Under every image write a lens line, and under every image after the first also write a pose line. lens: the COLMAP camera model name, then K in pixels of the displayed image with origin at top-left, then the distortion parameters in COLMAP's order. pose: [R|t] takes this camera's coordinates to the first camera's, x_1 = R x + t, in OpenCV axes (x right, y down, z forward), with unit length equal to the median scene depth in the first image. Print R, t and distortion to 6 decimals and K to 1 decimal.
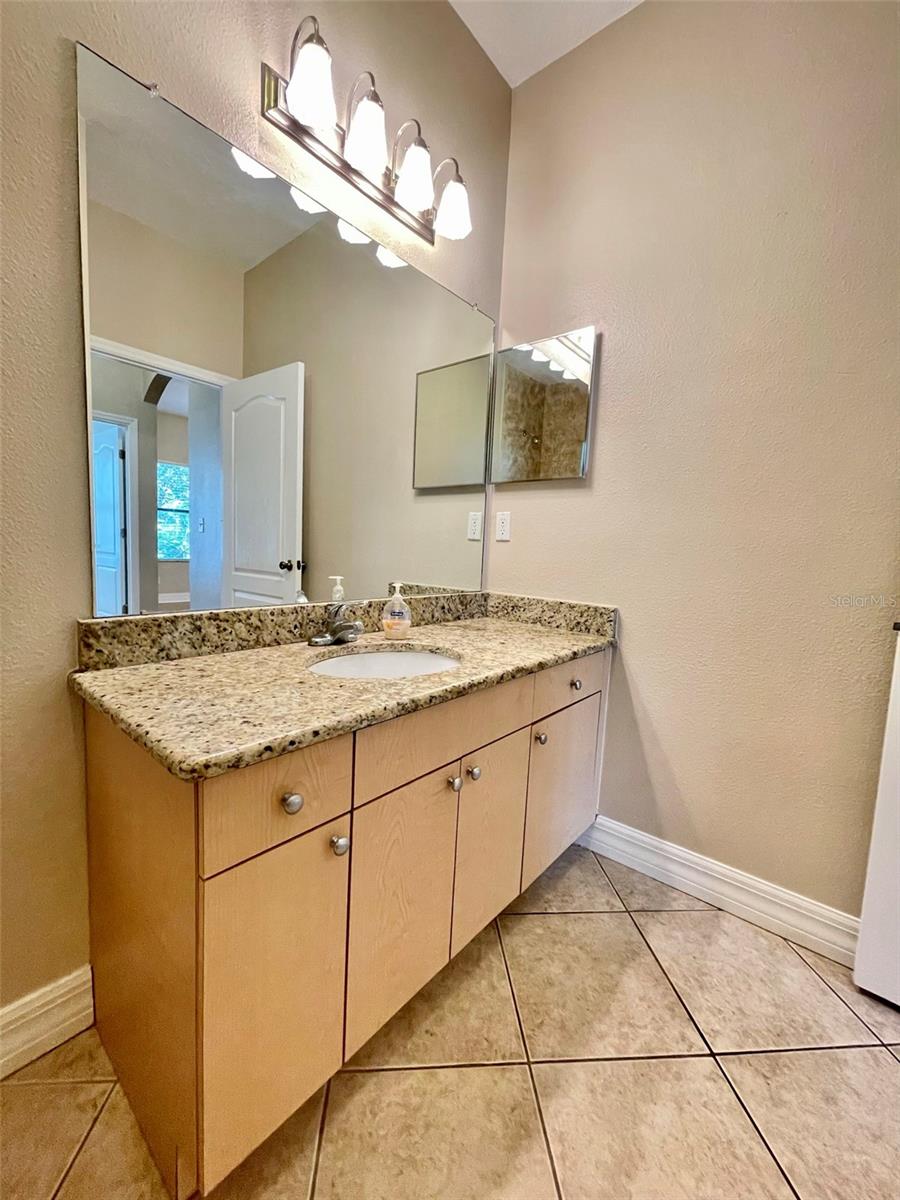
lens RADIAL K [[483.9, 0, 449.5], [0, 483.9, 599.0], [0, 0, 1]] dist [-0.000263, -0.001128]
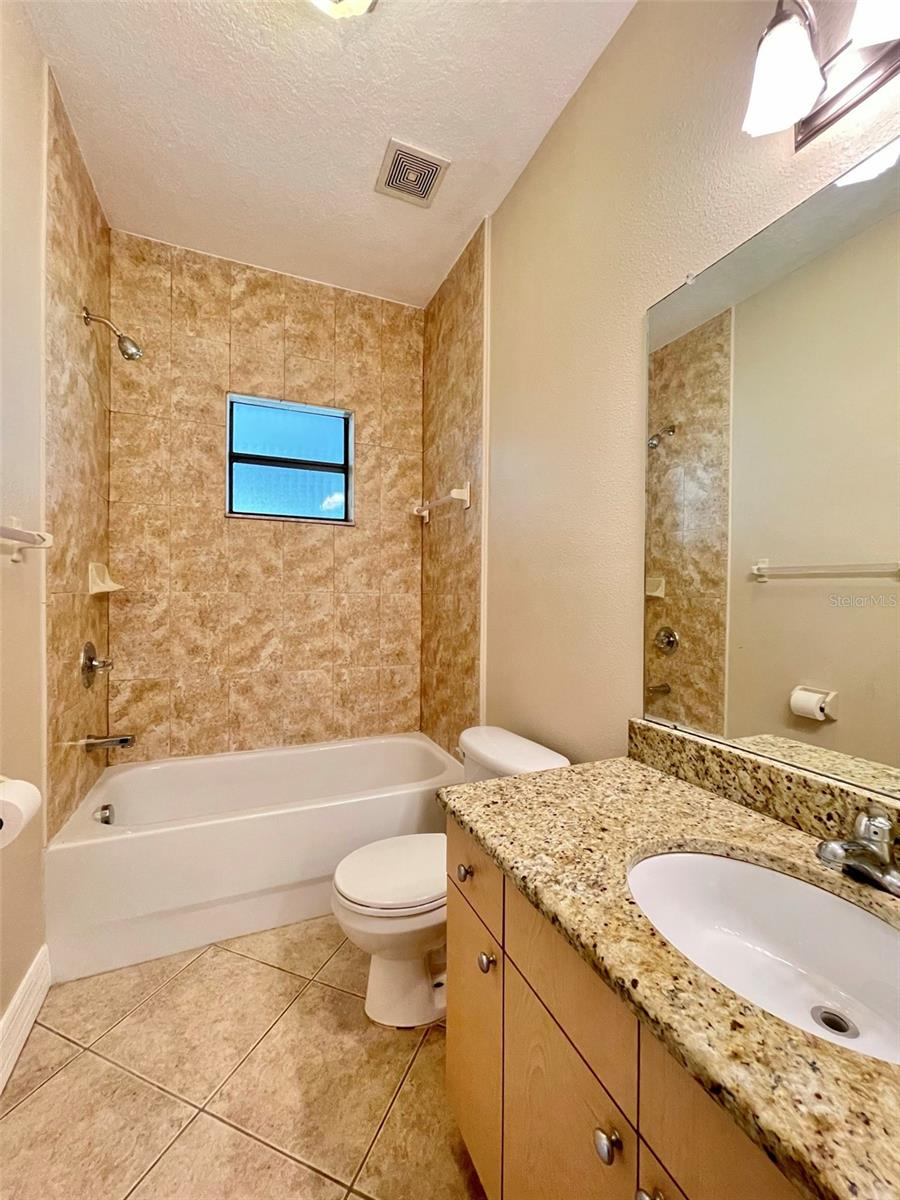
lens RADIAL K [[483.9, 0, 450.2], [0, 483.9, 595.9], [0, 0, 1]] dist [-0.000263, -0.001128]
pose [[-0.443924, -0.044025, -0.894982, 0.579044], [-0.121919, 0.992472, 0.011653, -0.211525], [0.887731, 0.114289, -0.445950, 0.965248]]
